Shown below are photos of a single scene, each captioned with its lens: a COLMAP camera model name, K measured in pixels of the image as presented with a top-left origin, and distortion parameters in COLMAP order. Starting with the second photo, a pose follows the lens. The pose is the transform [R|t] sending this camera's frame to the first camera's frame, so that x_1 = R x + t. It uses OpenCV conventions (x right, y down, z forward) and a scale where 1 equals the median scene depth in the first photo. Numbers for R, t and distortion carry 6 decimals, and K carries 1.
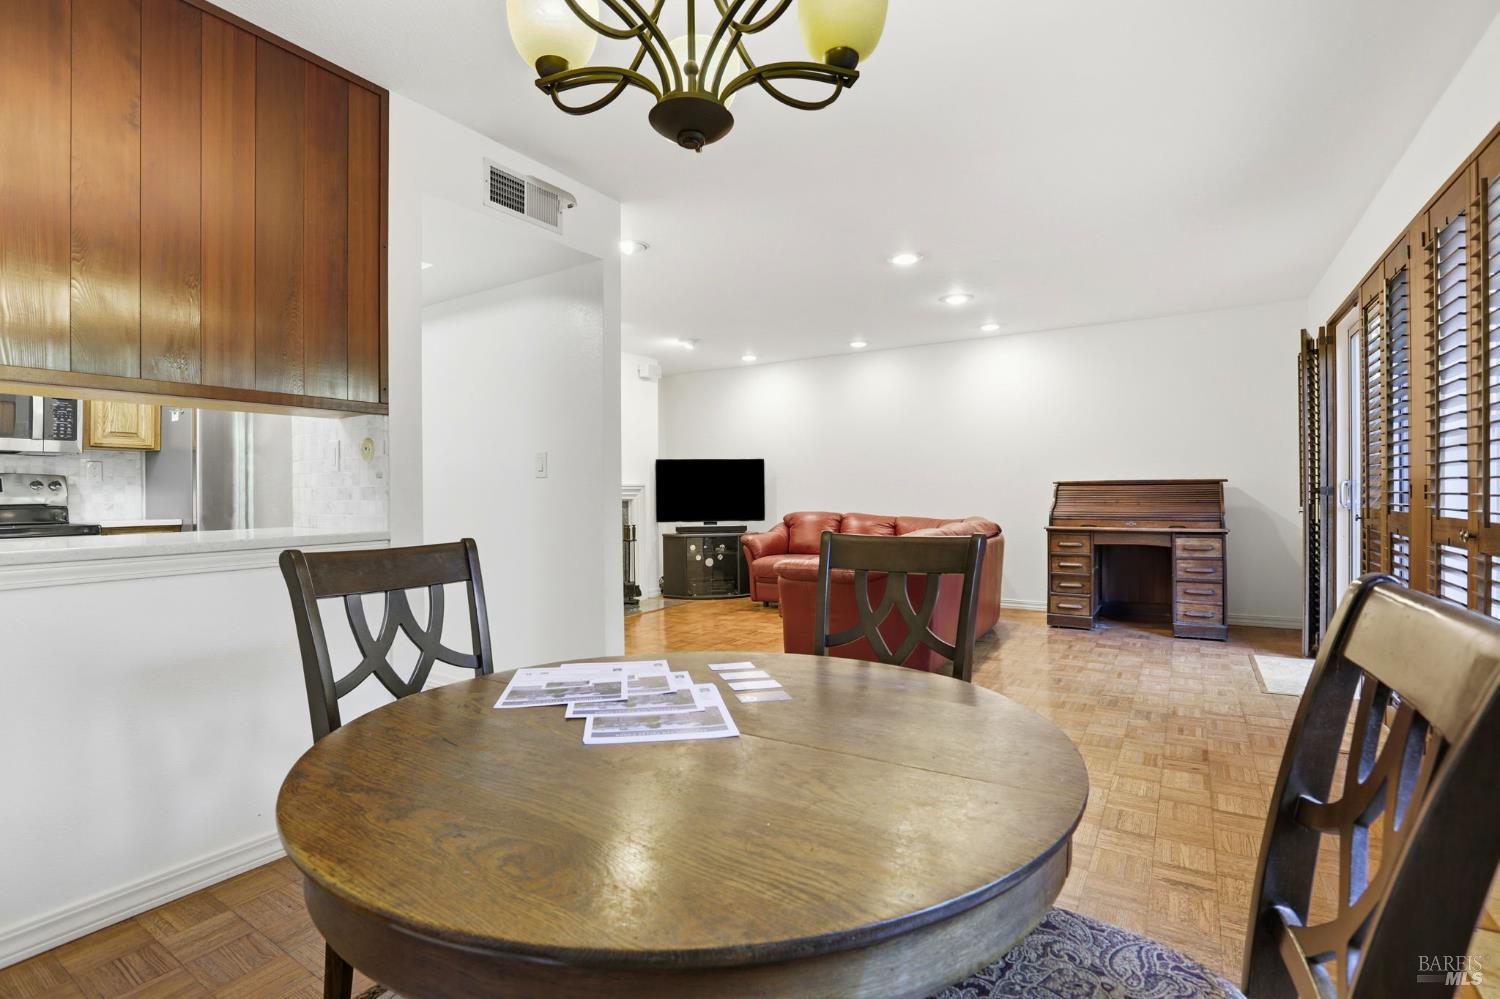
lens RADIAL K [[713.0, 0, 735.6], [0, 713.0, 492.0], [0, 0, 1]] dist [-0.010600, 0.009353]
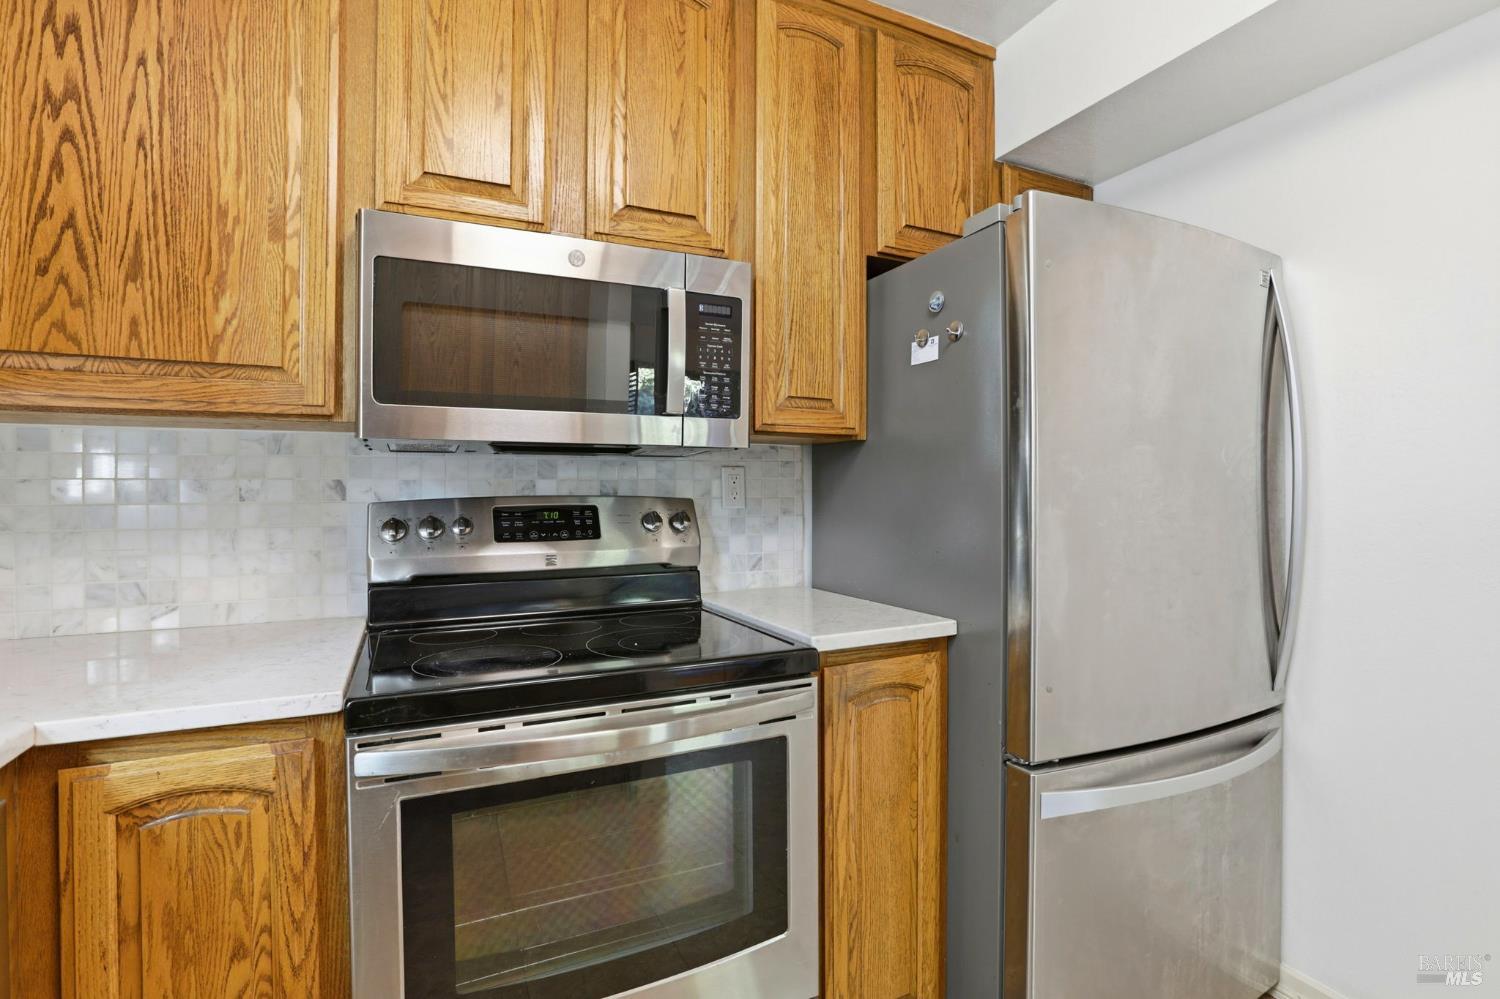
lens RADIAL K [[713.0, 0, 747.5], [0, 713.0, 493.0], [0, 0, 1]] dist [-0.010600, 0.009353]
pose [[0.852231, 0.012250, -0.523022, -0.678711], [-0.008296, 0.999917, 0.009901, -0.032438], [0.523099, -0.004099, 0.852262, 0.629402]]
